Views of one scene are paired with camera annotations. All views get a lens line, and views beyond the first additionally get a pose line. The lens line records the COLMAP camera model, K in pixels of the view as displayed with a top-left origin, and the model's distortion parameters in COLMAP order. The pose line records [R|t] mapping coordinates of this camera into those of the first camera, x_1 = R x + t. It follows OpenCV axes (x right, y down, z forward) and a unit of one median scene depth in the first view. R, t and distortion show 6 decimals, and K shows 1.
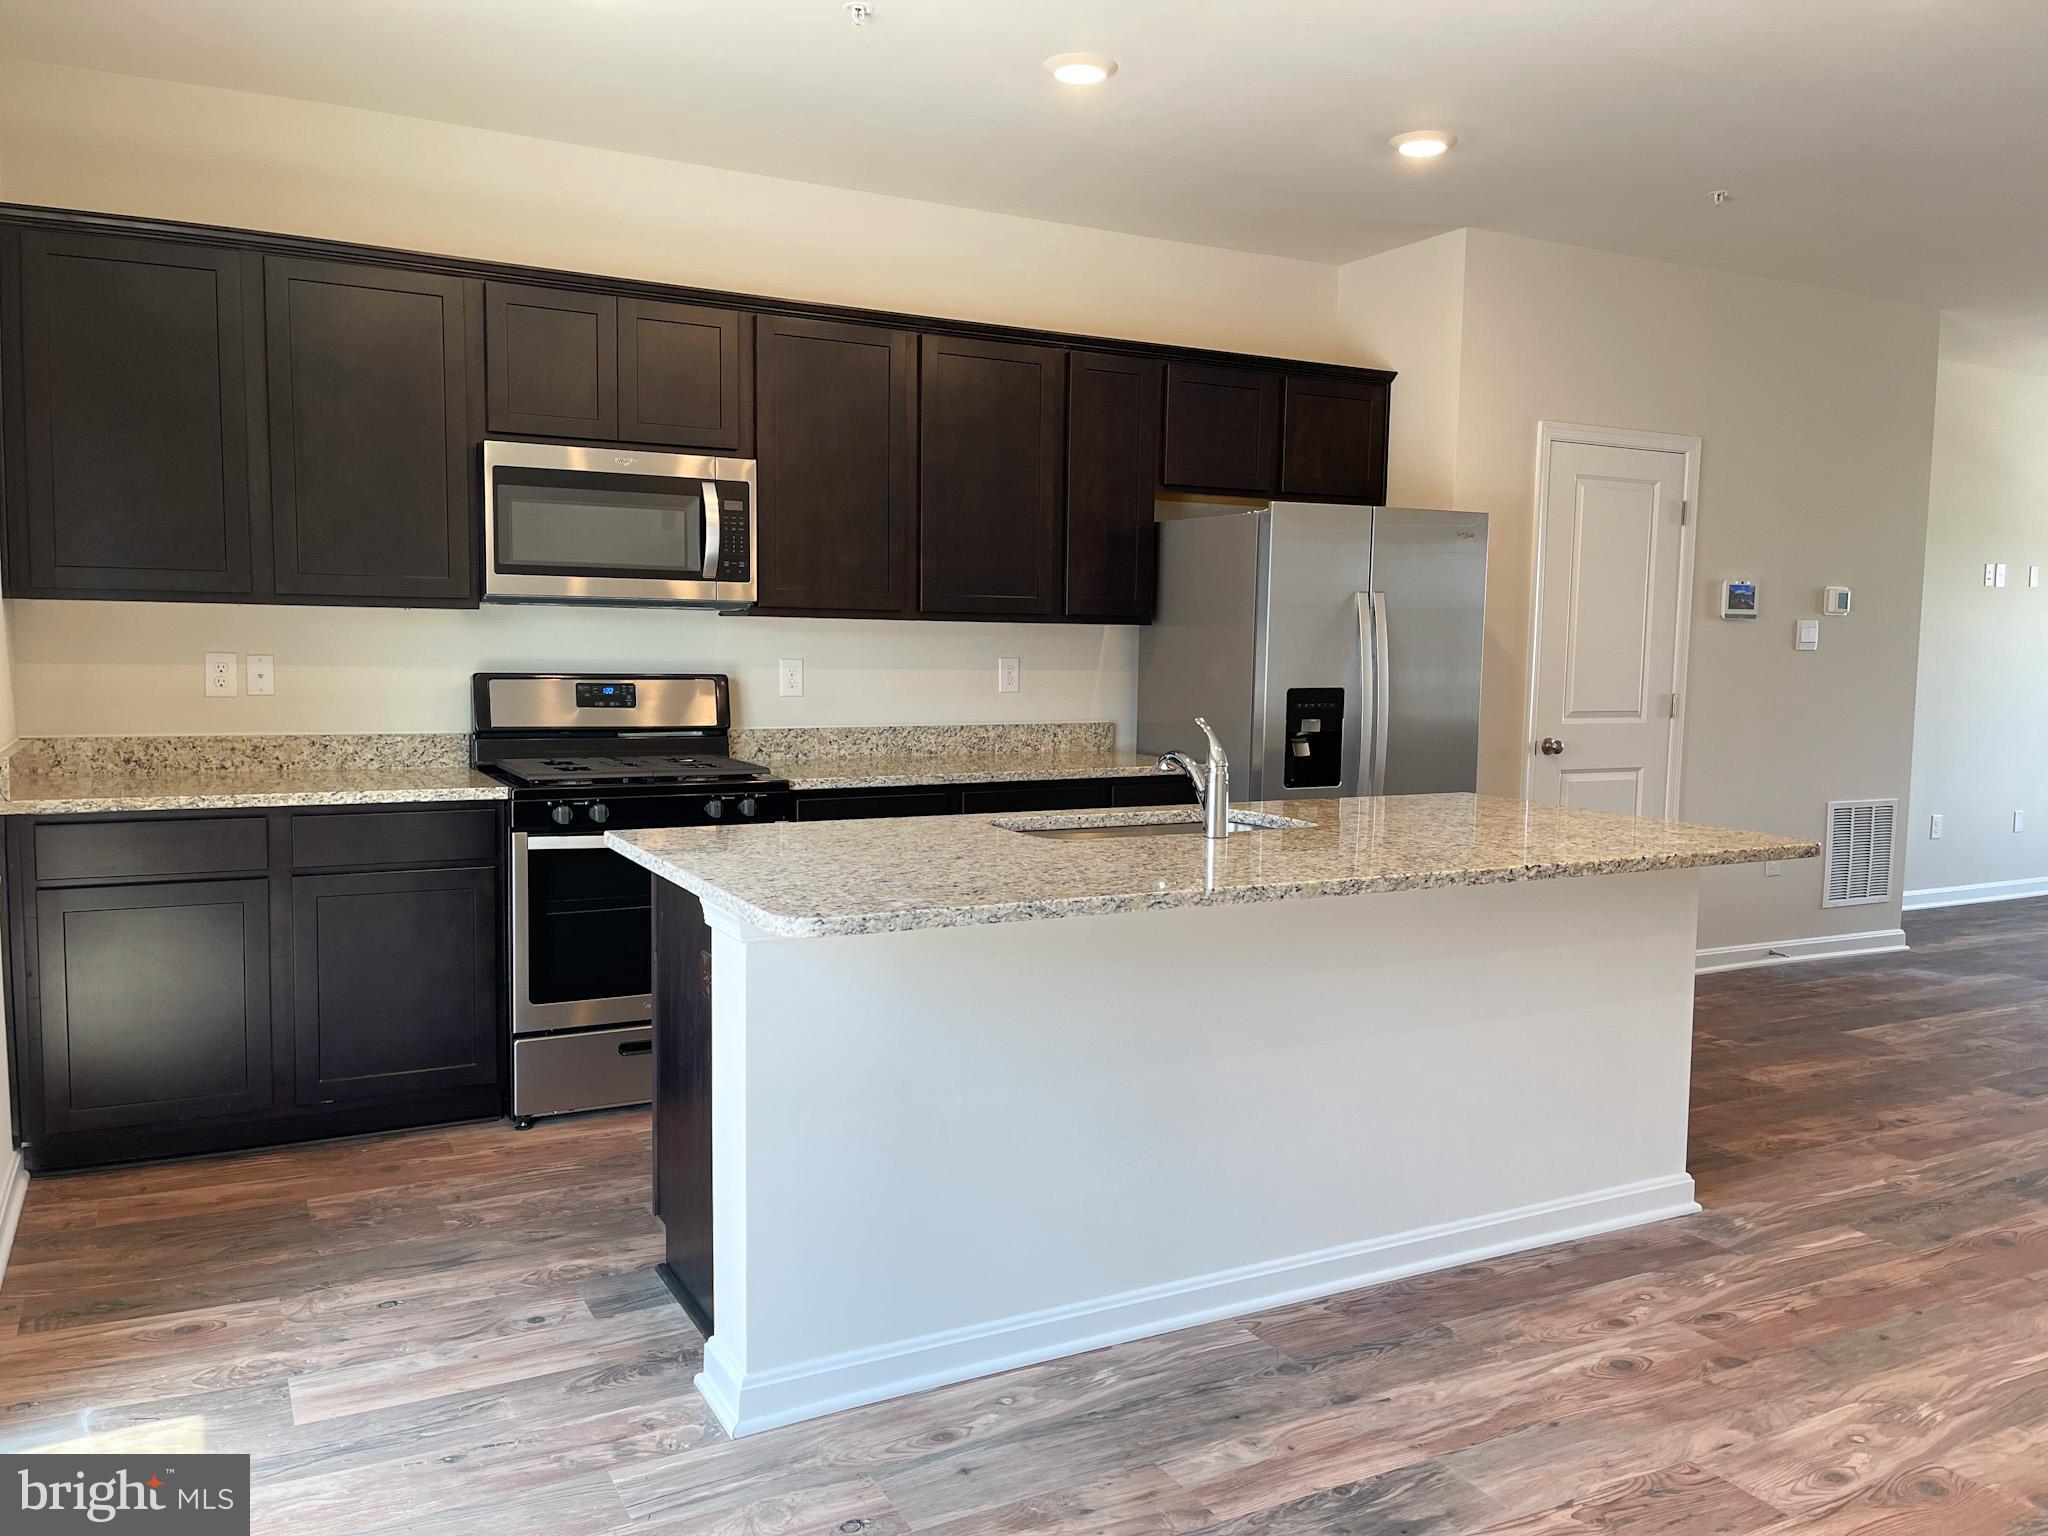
lens RADIAL K [[1559.1, 0, 1024.0], [0, 1559.1, 768.0], [0, 0, 1]] dist [0.059382, -0.066815]
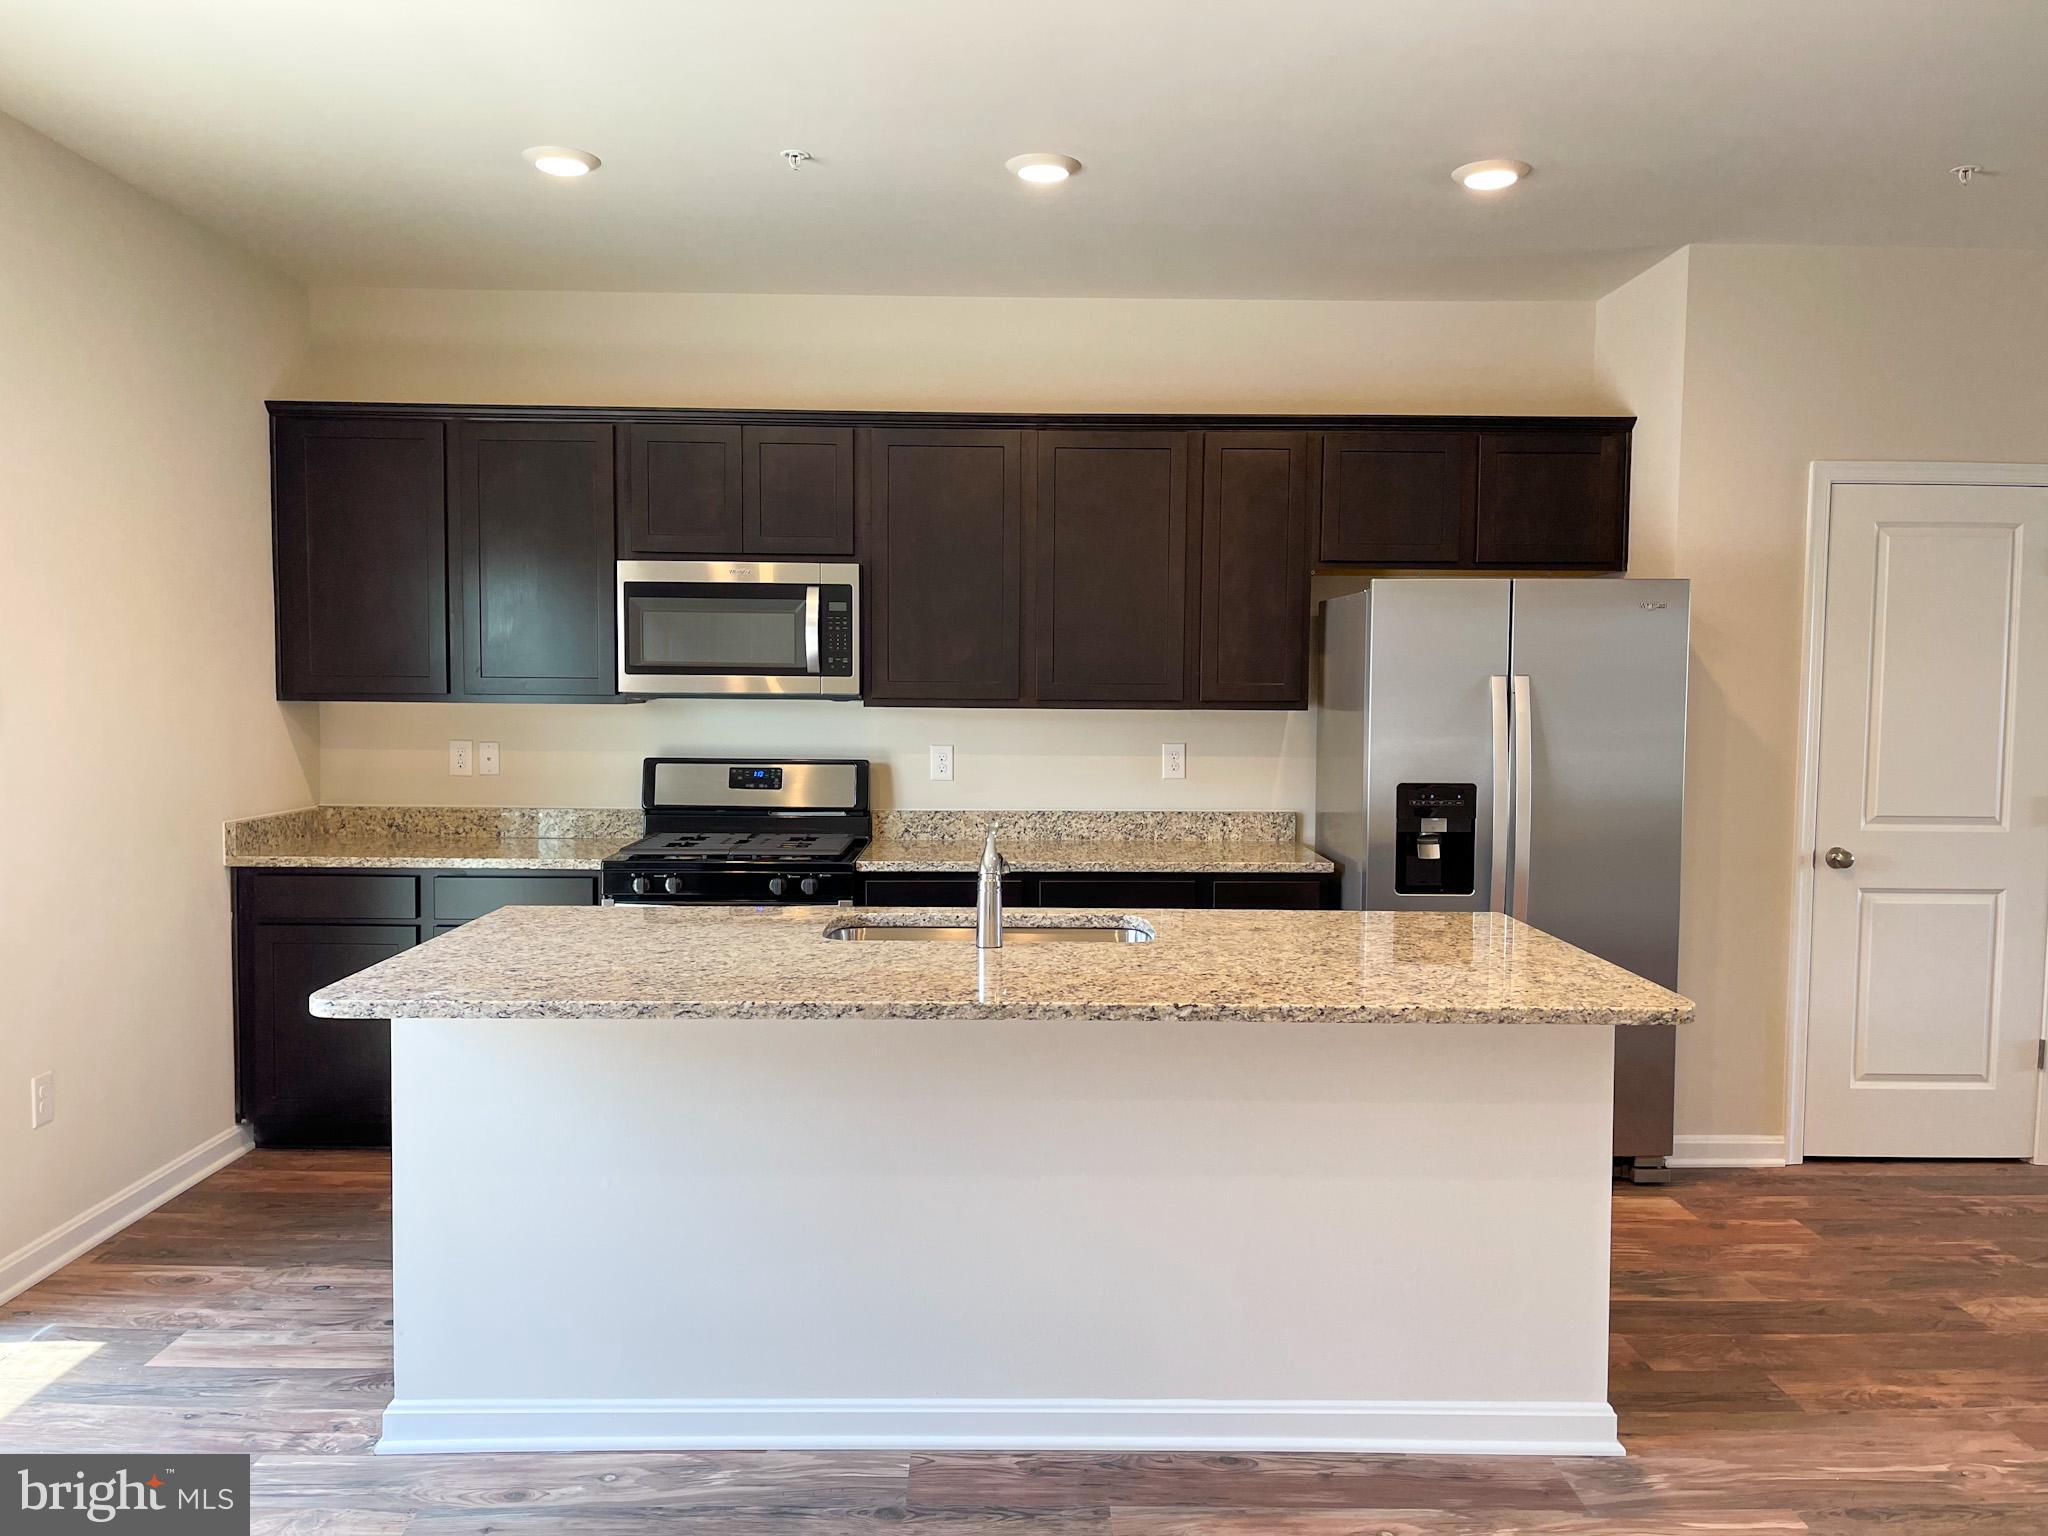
lens RADIAL K [[1546.4, 0, 1024.0], [0, 1546.4, 768.0], [0, 0, 1]] dist [0.098790, -0.136257]
pose [[0.886389, 0.016402, -0.462651, 0.440967], [-0.033316, 0.999041, -0.028412, -0.030227], [0.461741, 0.040597, 0.886085, 0.112512]]
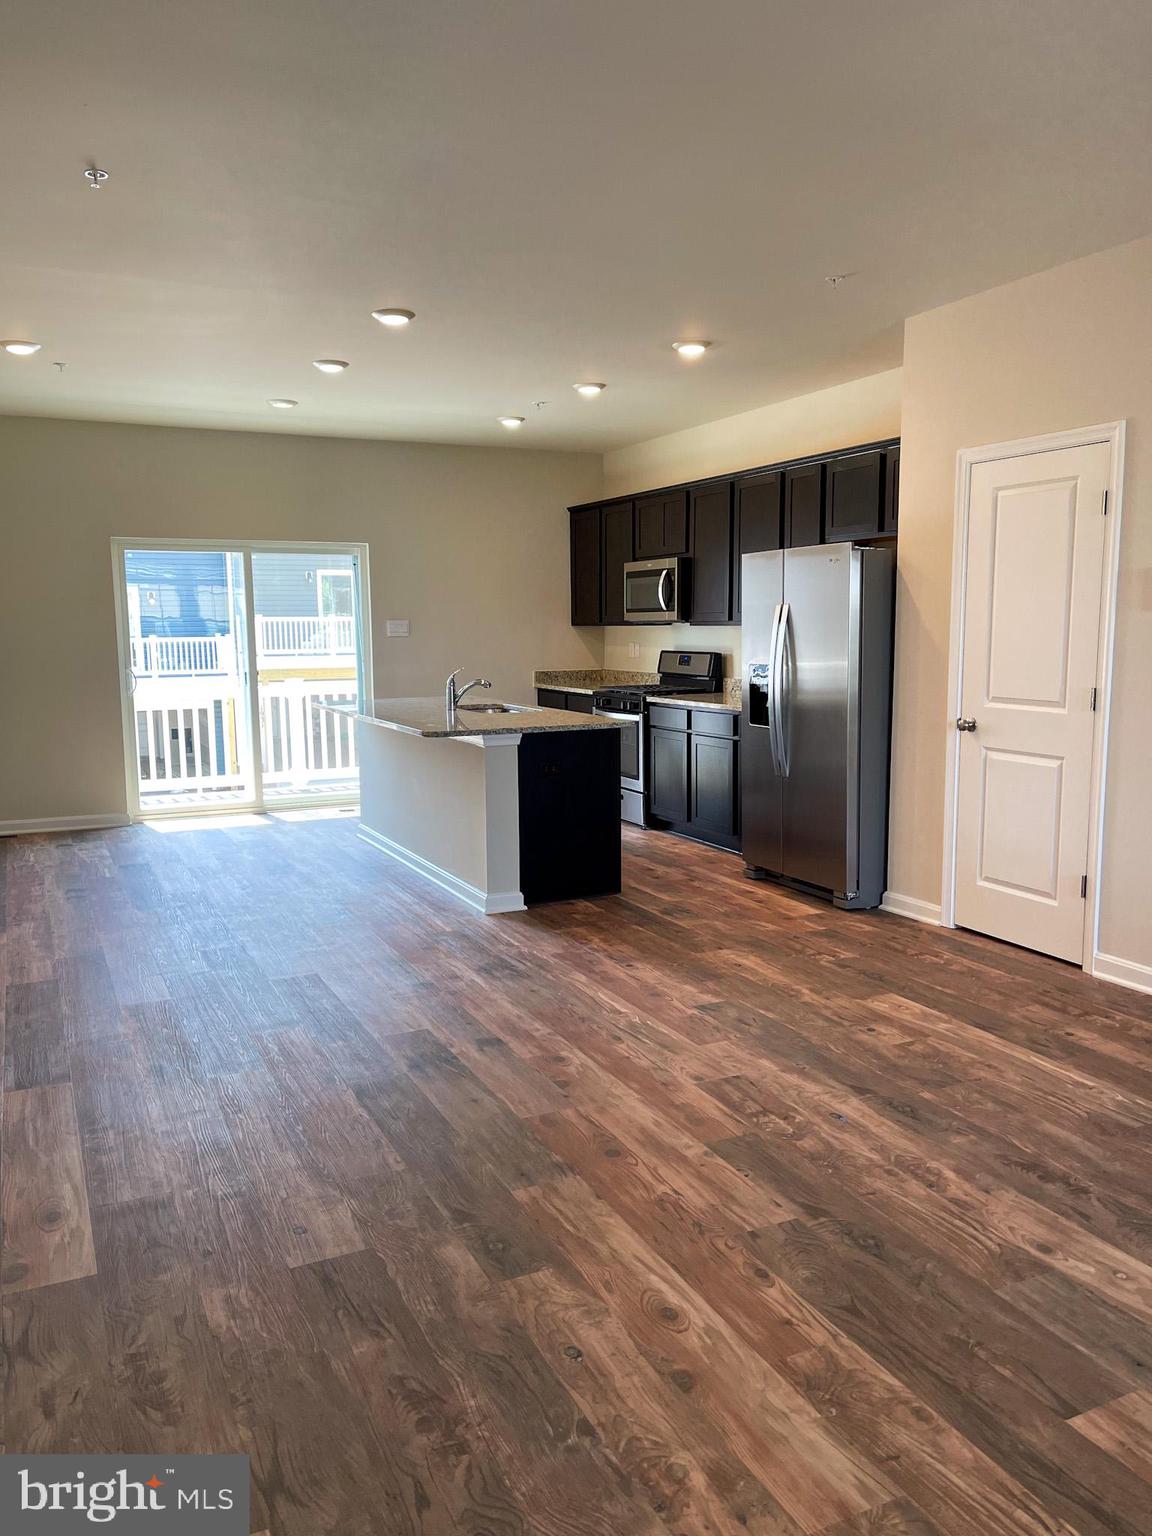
lens RADIAL K [[1169.3, 0, 576.0], [0, 1169.3, 768.0], [0, 0, 1]] dist [0.059382, -0.066815]
pose [[-0.051879, 0.108801, -0.992709, 1.616746], [-0.076693, 0.990678, 0.112586, -0.076277], [0.995704, 0.081975, -0.043051, 0.982266]]
